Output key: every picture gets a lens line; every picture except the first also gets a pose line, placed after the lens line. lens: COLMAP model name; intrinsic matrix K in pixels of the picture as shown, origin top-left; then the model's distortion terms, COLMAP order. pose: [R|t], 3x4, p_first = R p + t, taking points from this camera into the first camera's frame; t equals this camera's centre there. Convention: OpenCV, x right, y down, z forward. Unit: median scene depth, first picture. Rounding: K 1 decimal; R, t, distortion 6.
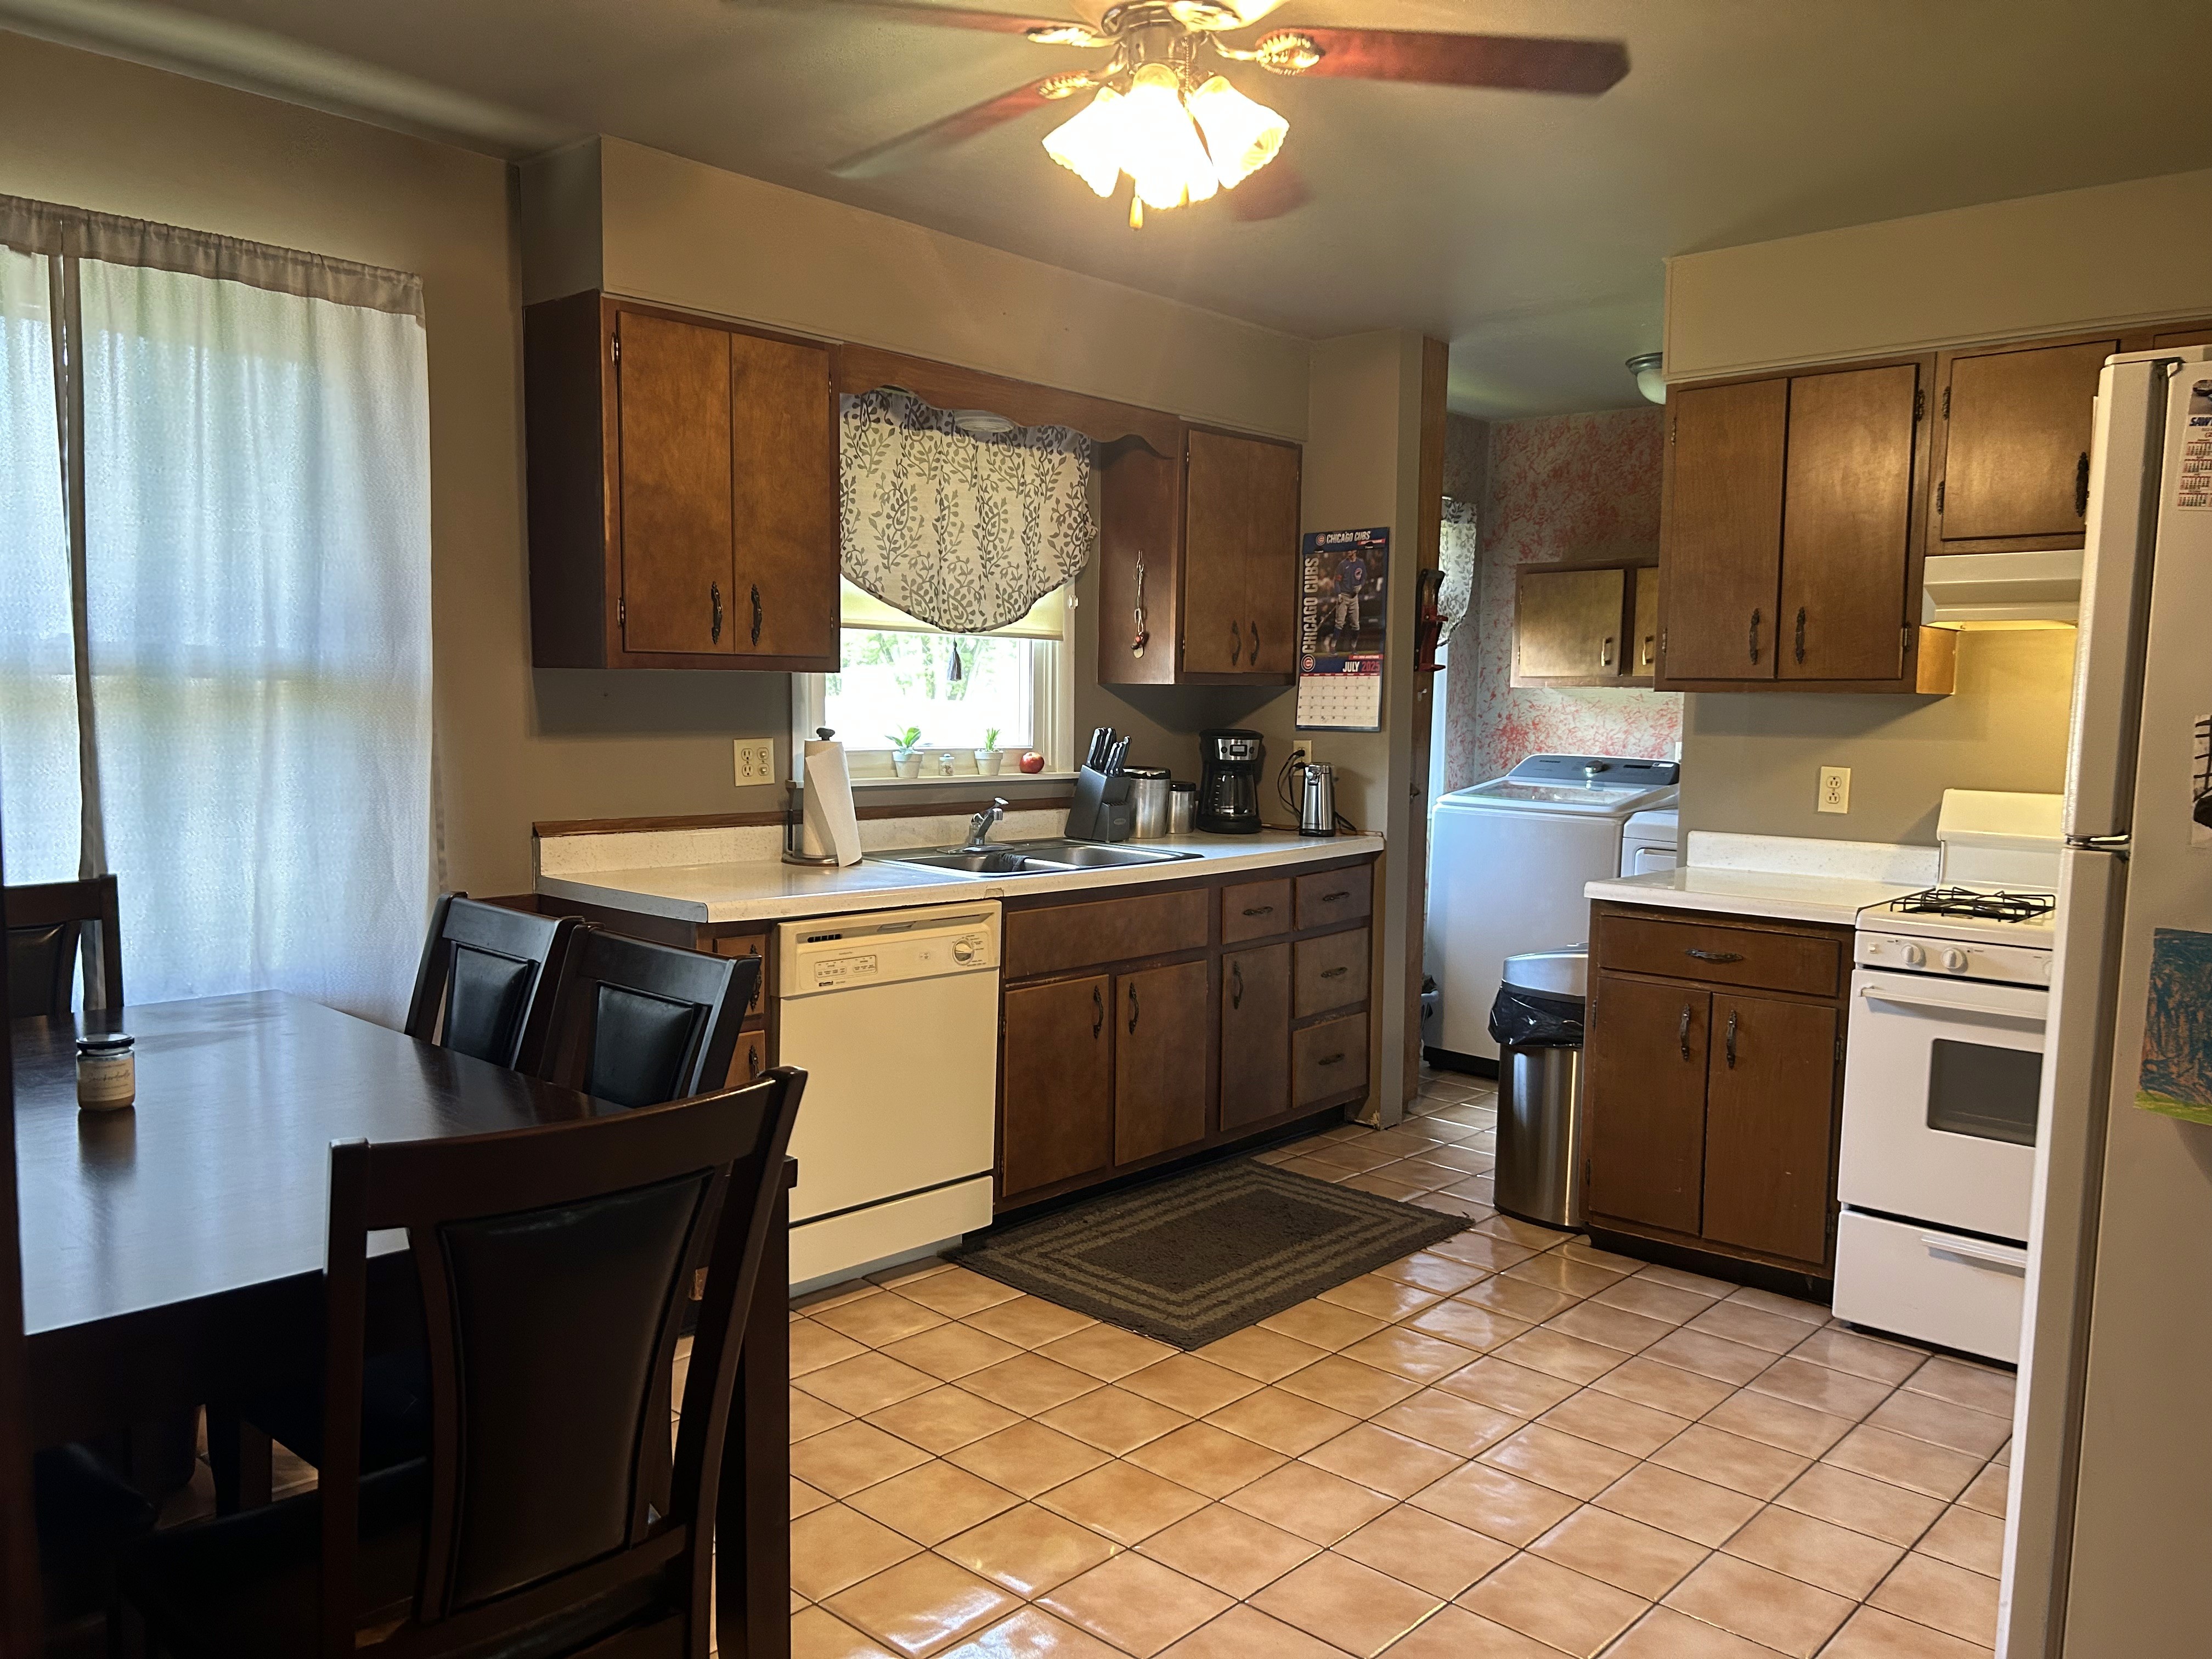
lens RADIAL K [[1660.6, 0, 1095.1], [0, 1660.6, 843.8], [0, 0, 1]] dist [0.055858, -0.045710]
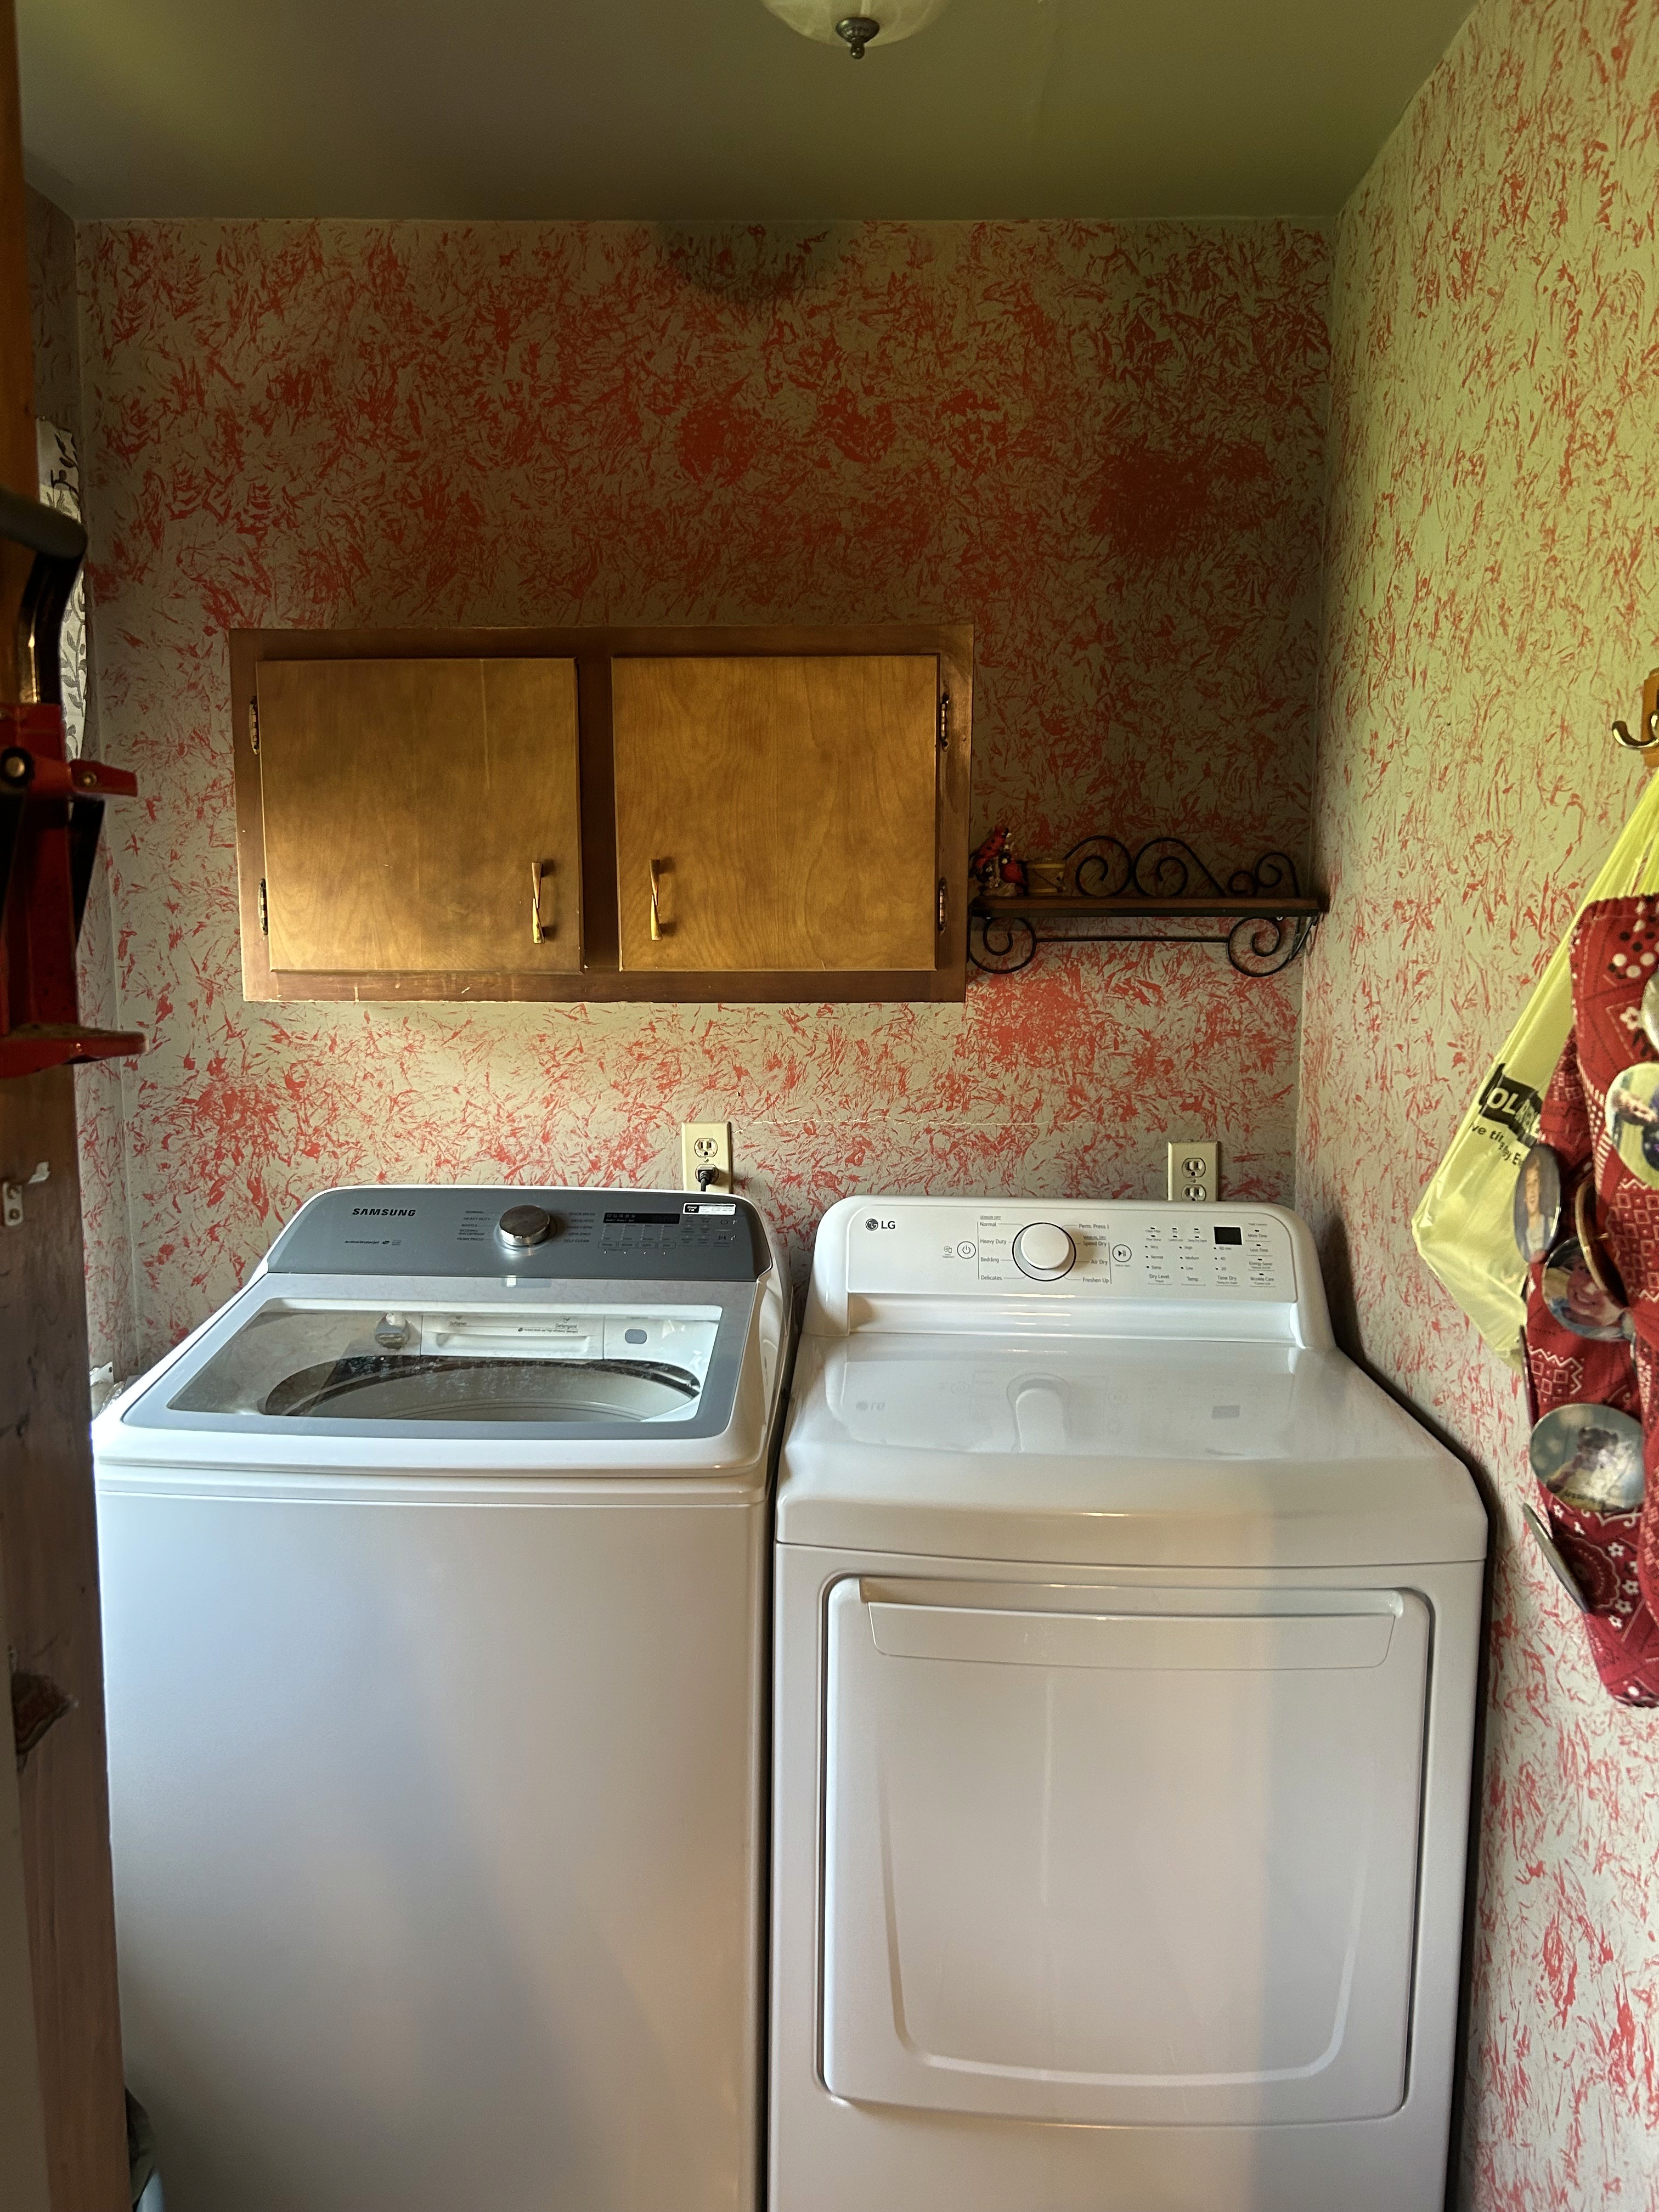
lens RADIAL K [[1660.6, 0, 817.4], [0, 1660.6, 1116.0], [0, 0, 1]] dist [0.055858, -0.045710]
pose [[0.771531, -0.097524, 0.628673, 0.124740], [0.066285, 0.995125, 0.073023, -0.087994], [-0.632730, -0.014668, 0.774234, 0.666495]]
